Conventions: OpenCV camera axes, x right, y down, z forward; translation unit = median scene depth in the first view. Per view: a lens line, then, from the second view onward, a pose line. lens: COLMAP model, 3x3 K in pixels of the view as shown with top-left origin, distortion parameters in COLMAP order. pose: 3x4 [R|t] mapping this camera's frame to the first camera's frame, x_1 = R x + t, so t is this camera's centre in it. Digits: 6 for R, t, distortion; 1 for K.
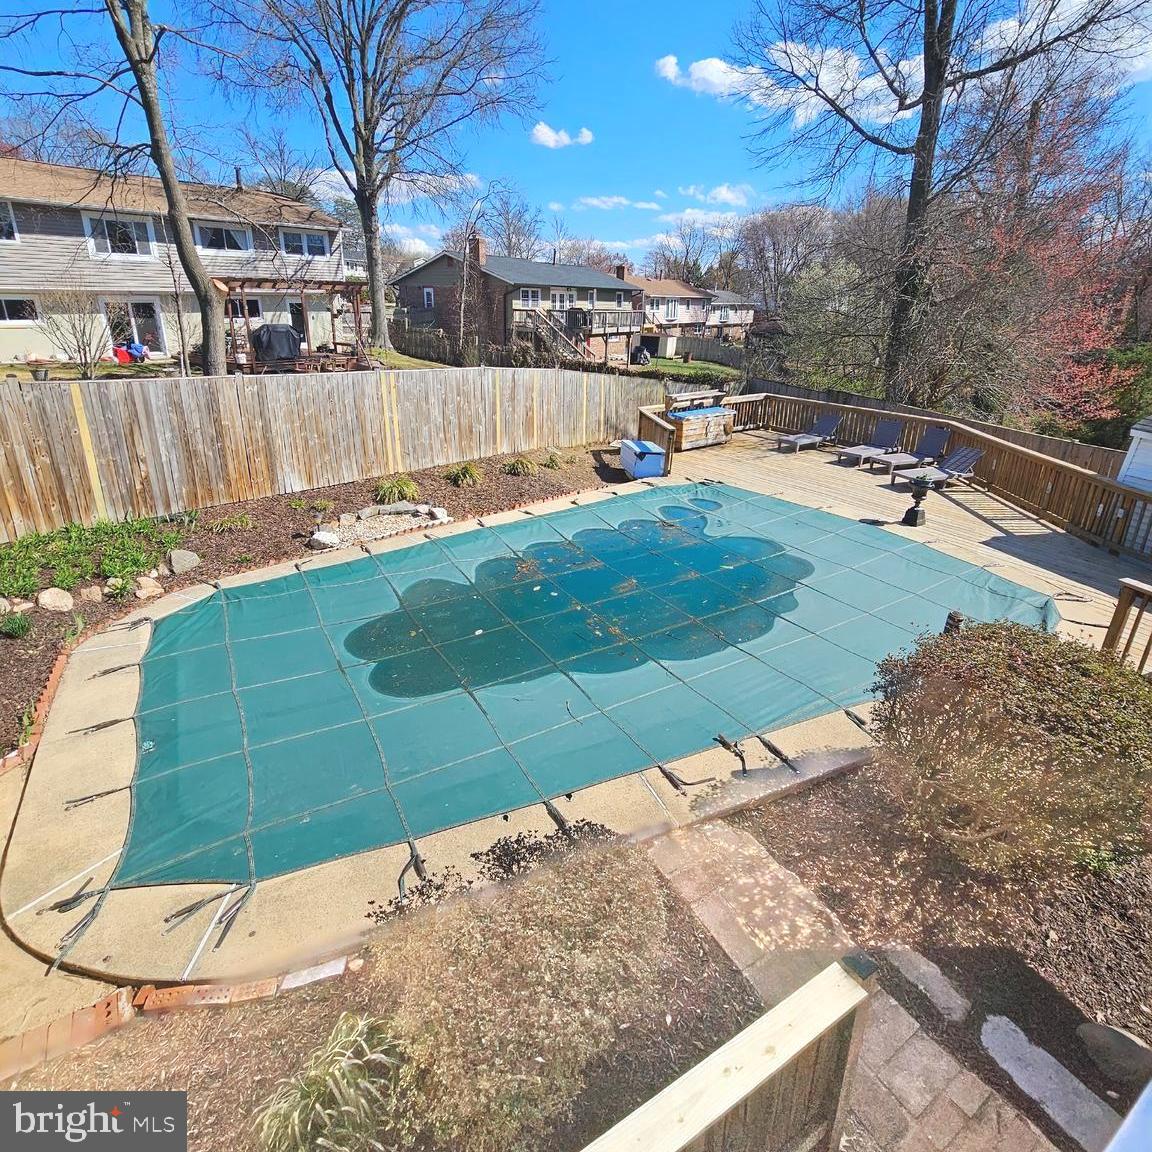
lens RADIAL K [[641.3, 0, 577.2], [0, 641.3, 533.1], [0, 0, 1]] dist [0.000848, -0.000038]
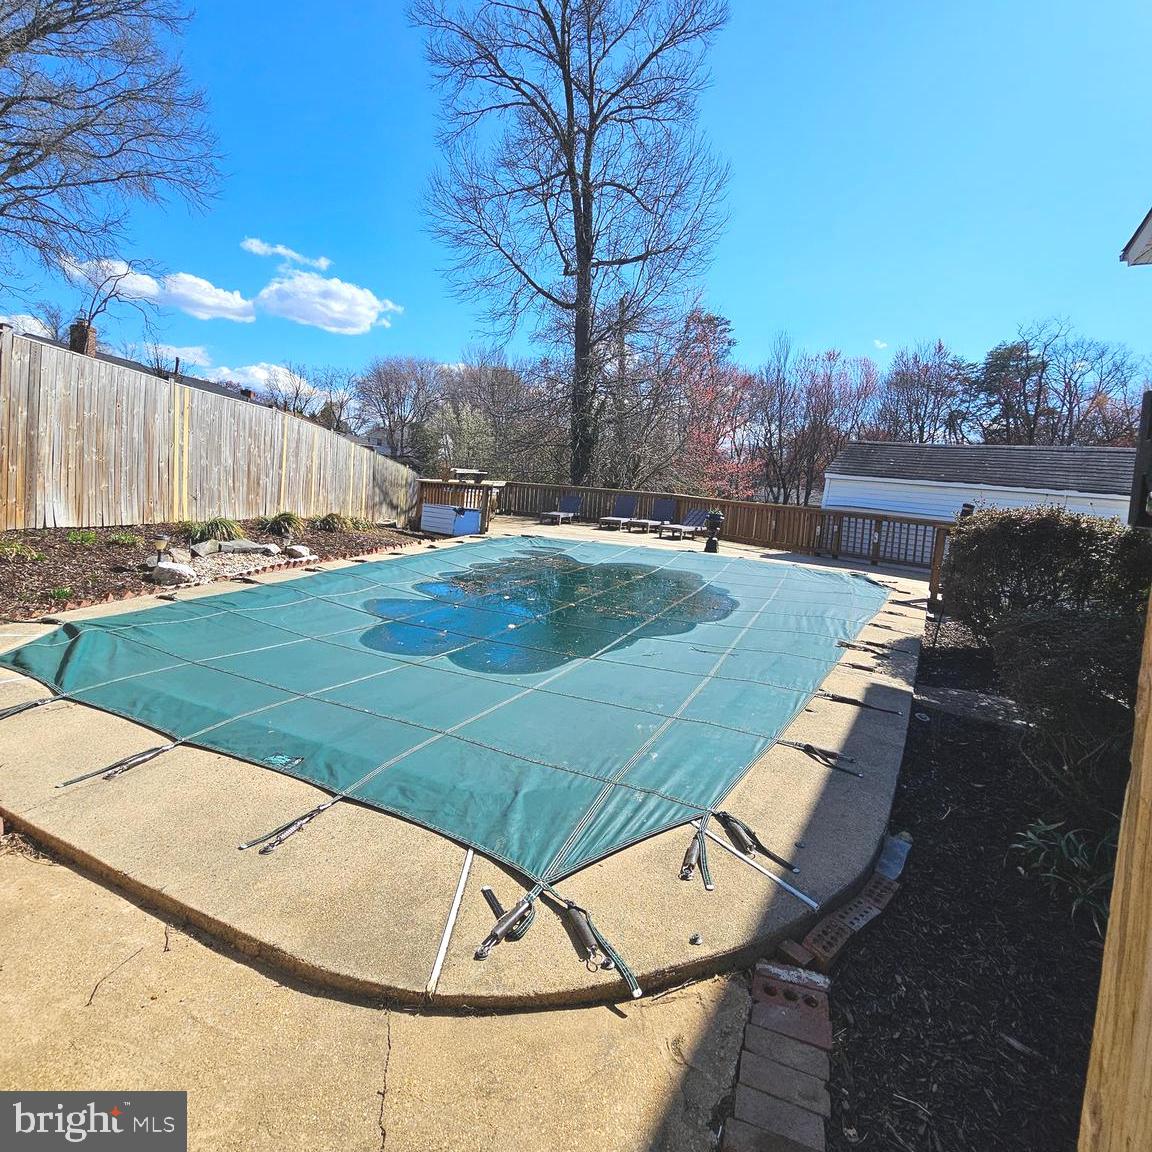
lens RADIAL K [[641.3, 0, 577.2], [0, 641.3, 533.1], [0, 0, 1]] dist [0.000848, -0.000038]
pose [[0.807913, -0.008534, 0.589240, -0.359098], [0.148532, 0.970562, -0.189598, 0.129958], [-0.570276, 0.240700, 0.785397, 0.168996]]
